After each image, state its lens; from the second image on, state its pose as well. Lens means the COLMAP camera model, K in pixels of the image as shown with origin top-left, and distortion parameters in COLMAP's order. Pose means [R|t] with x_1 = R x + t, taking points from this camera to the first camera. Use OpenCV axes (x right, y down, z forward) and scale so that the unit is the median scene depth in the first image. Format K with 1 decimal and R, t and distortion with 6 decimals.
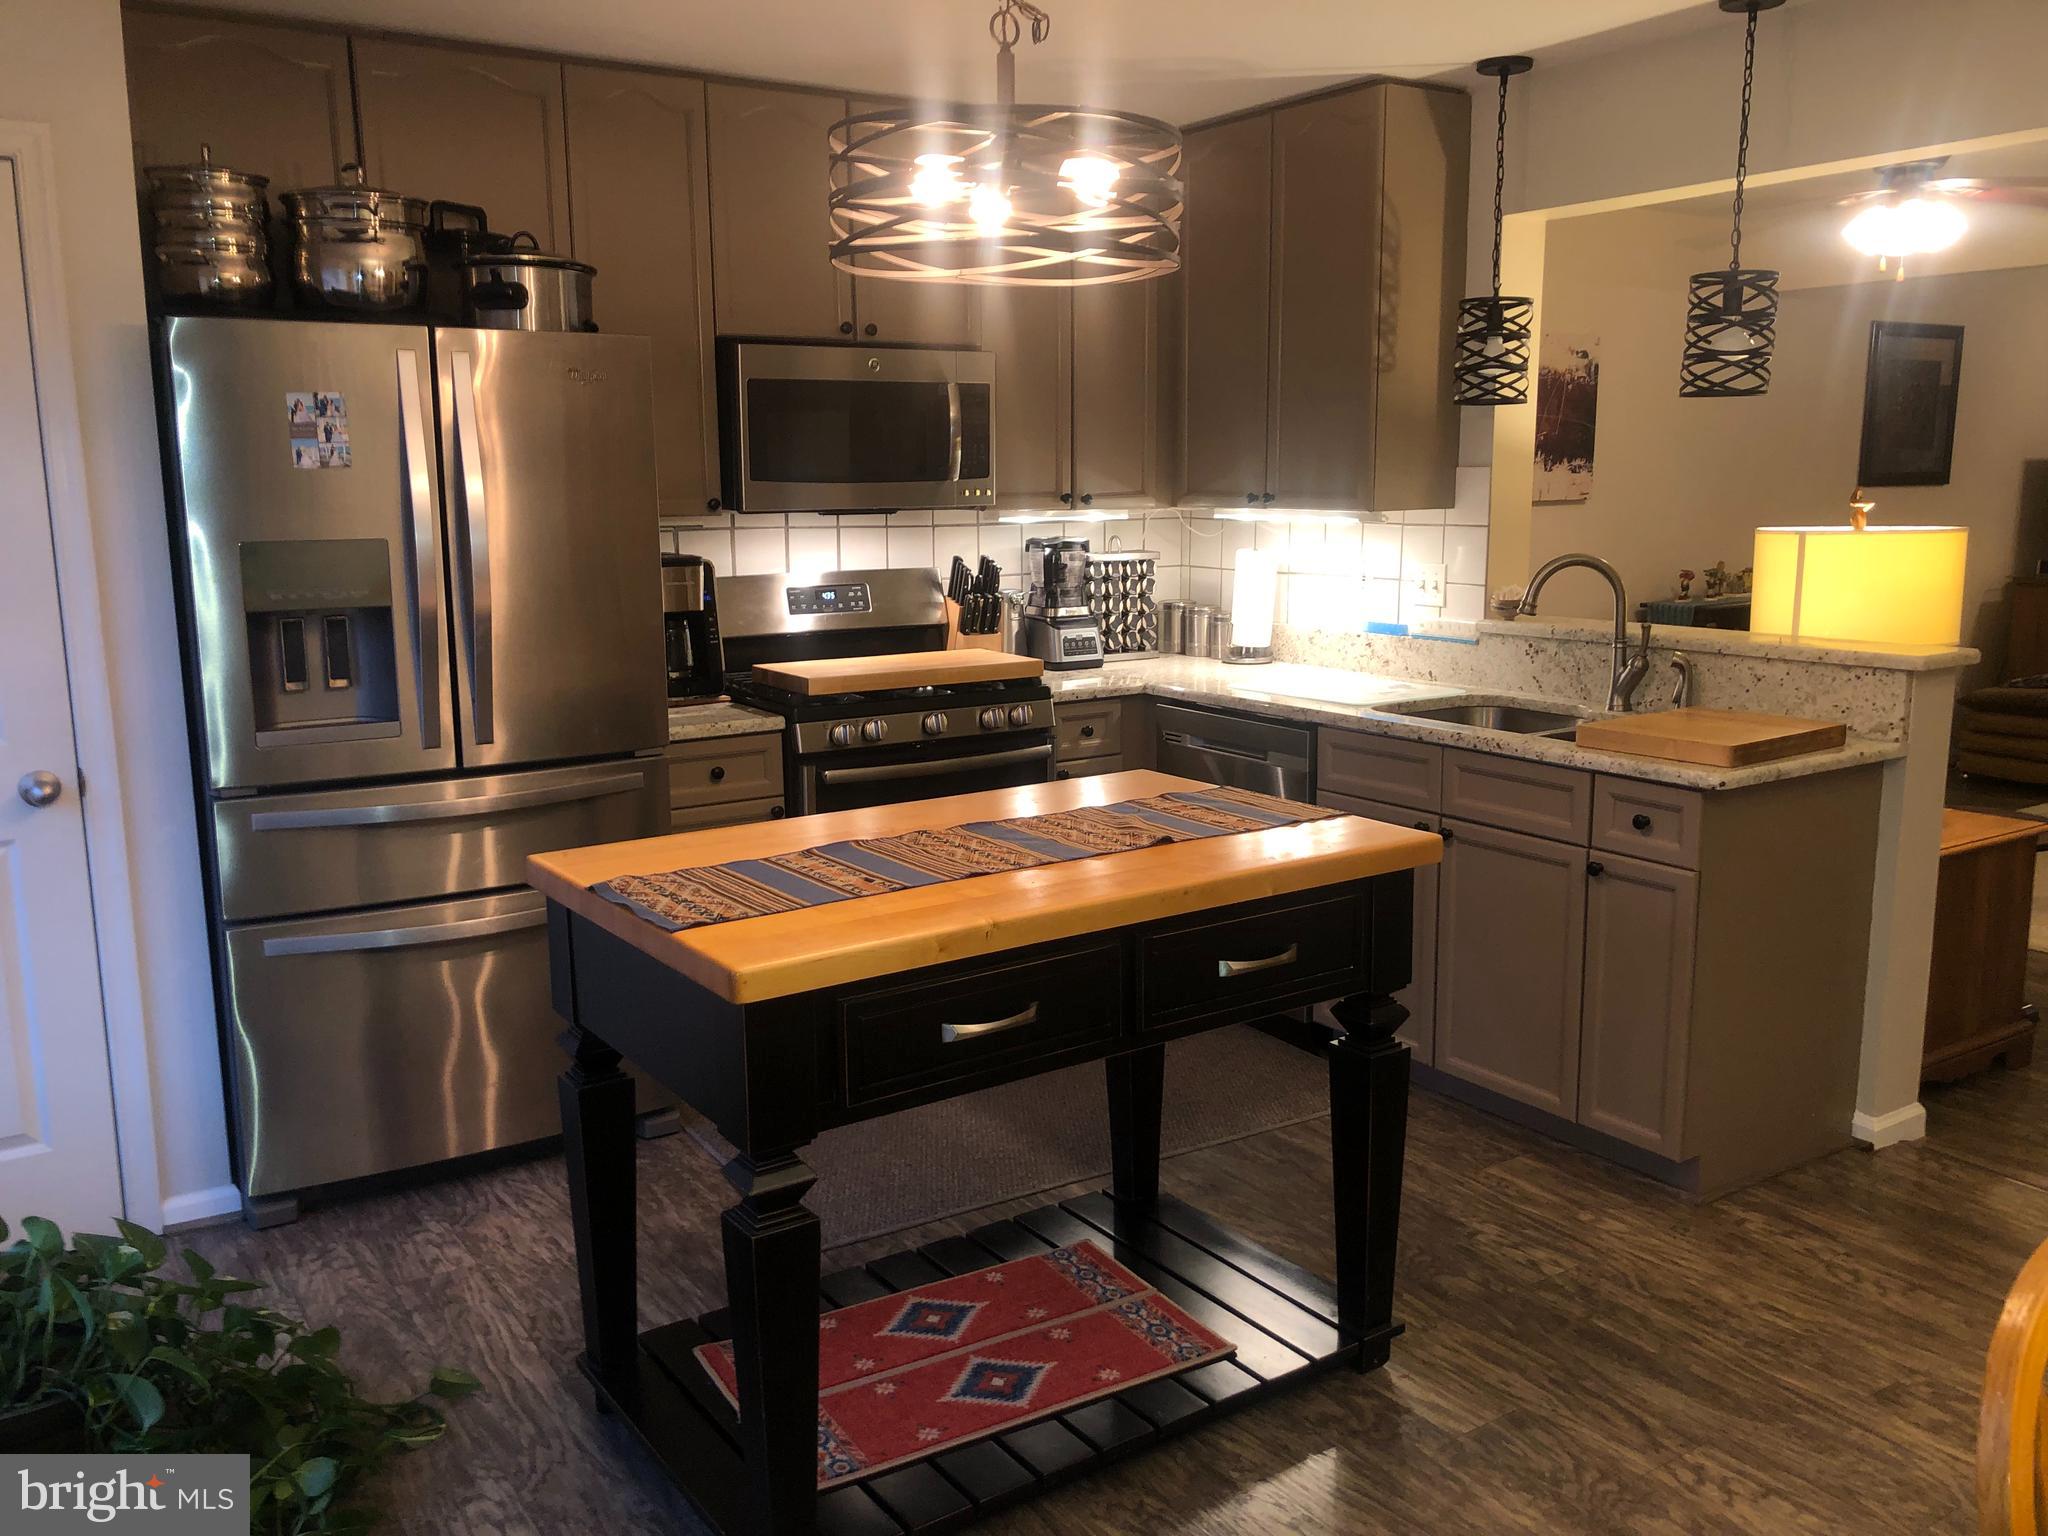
lens RADIAL K [[1659.8, 0, 1031.2], [0, 1659.8, 776.4], [0, 0, 1]] dist [0.035248, -0.052800]
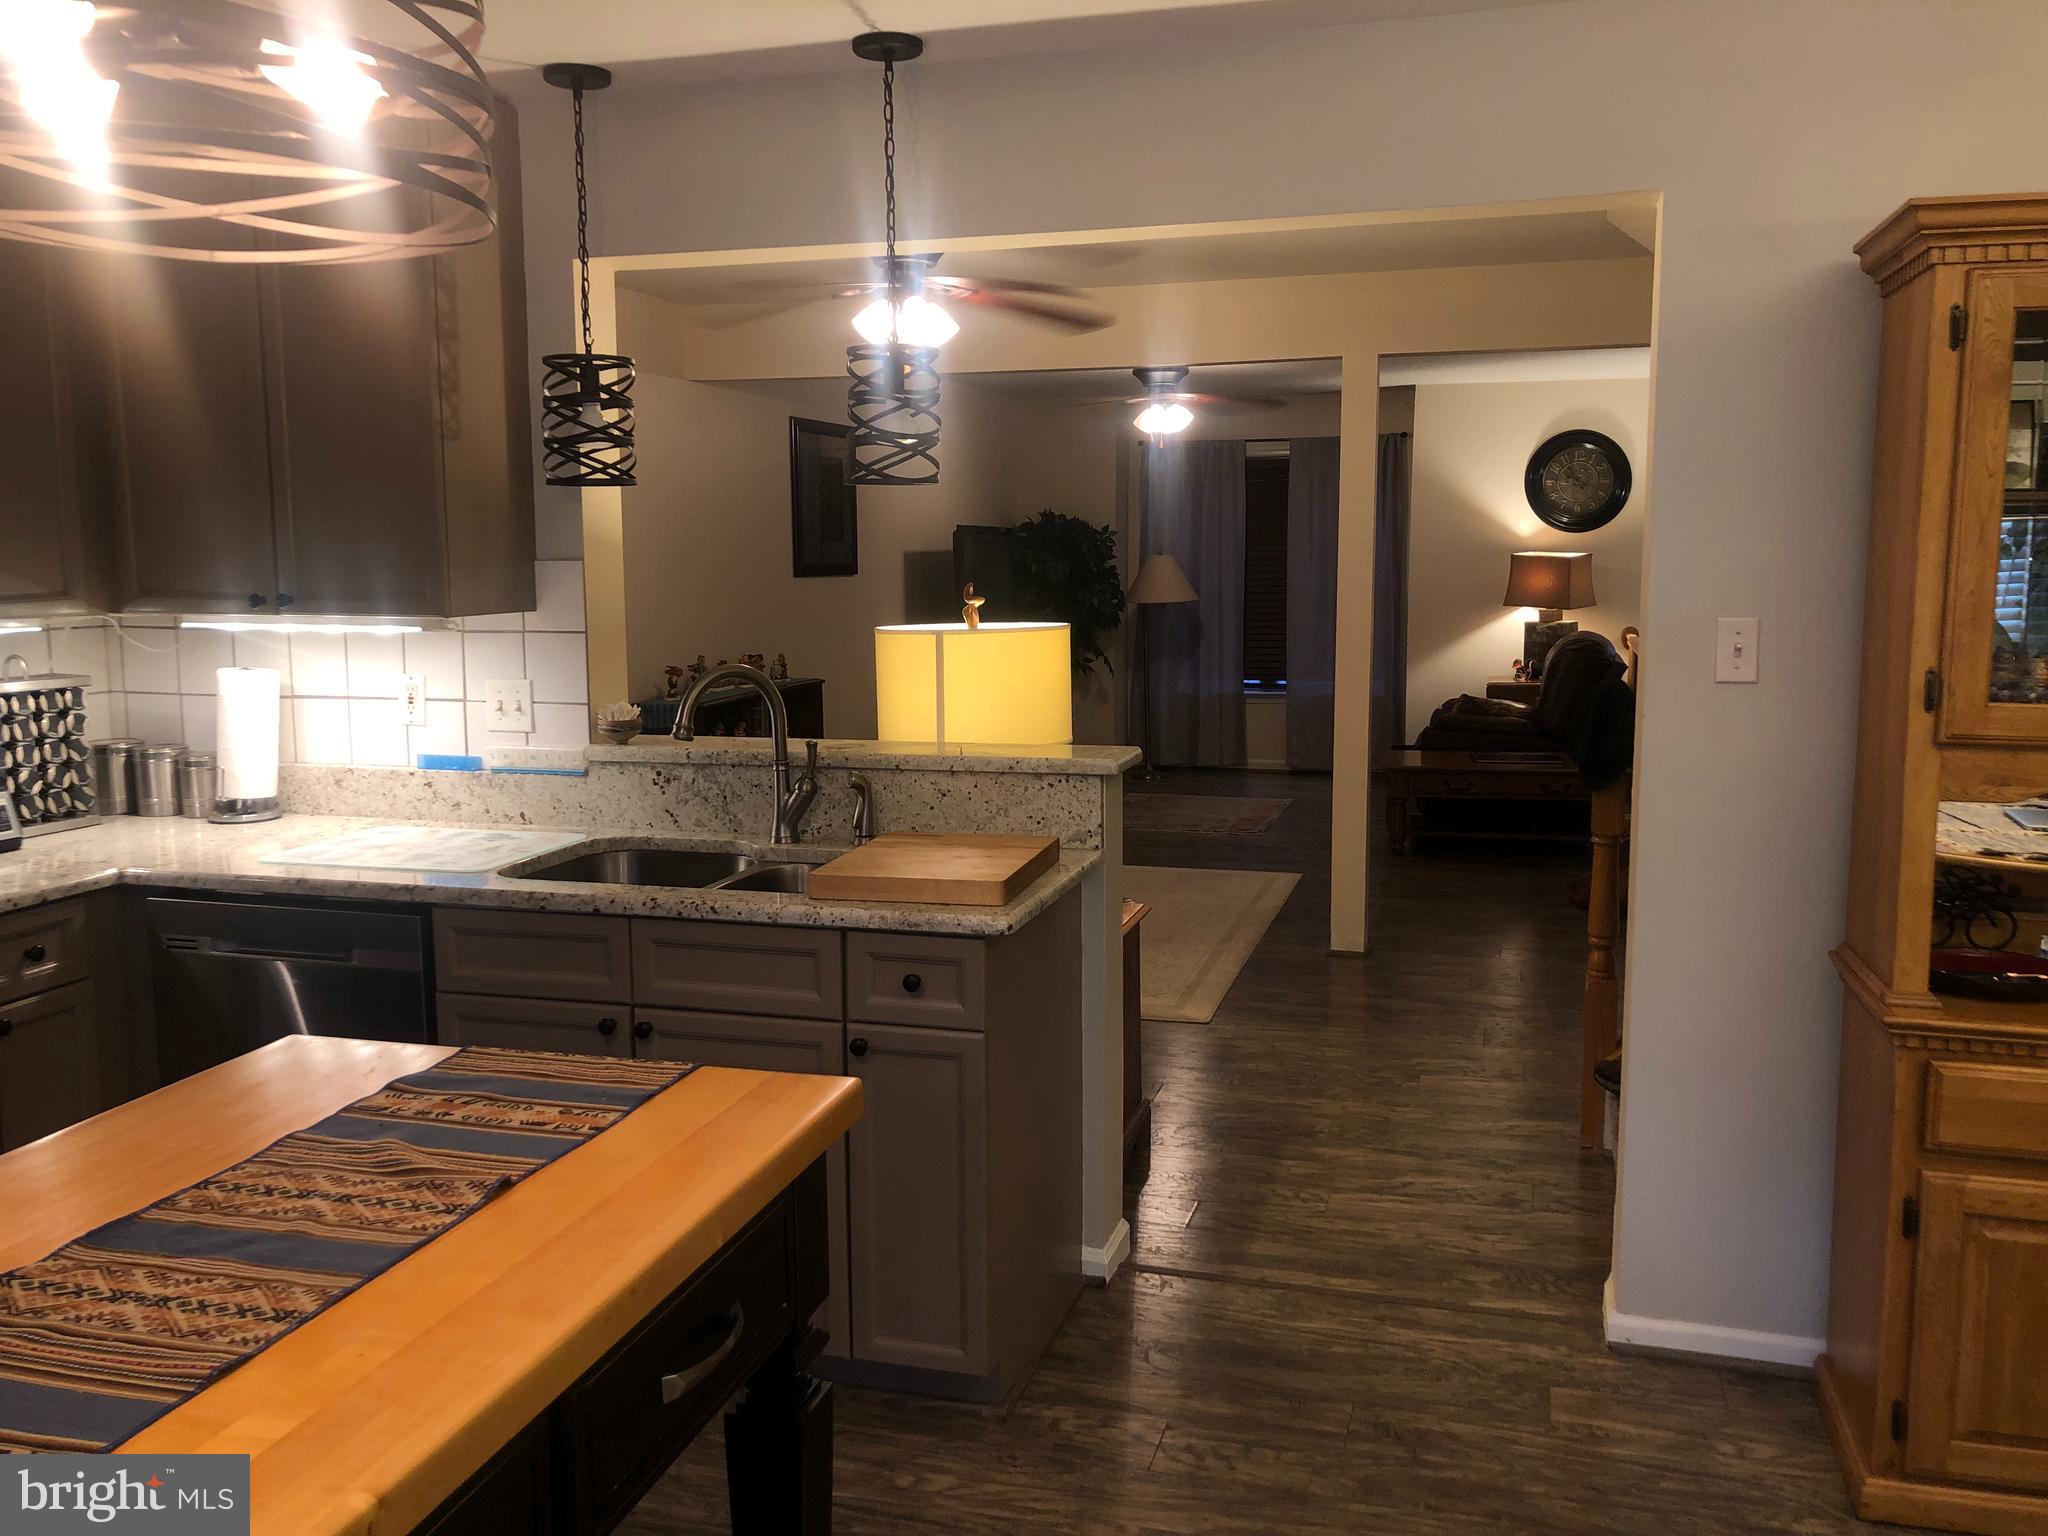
lens RADIAL K [[1659.8, 0, 1036.9], [0, 1659.8, 748.8], [0, 0, 1]] dist [0.035248, -0.052800]
pose [[0.764430, -0.073409, 0.640514, -0.088841], [0.116088, 0.992931, -0.024747, -0.049045], [-0.634169, 0.093273, 0.767548, 0.246036]]
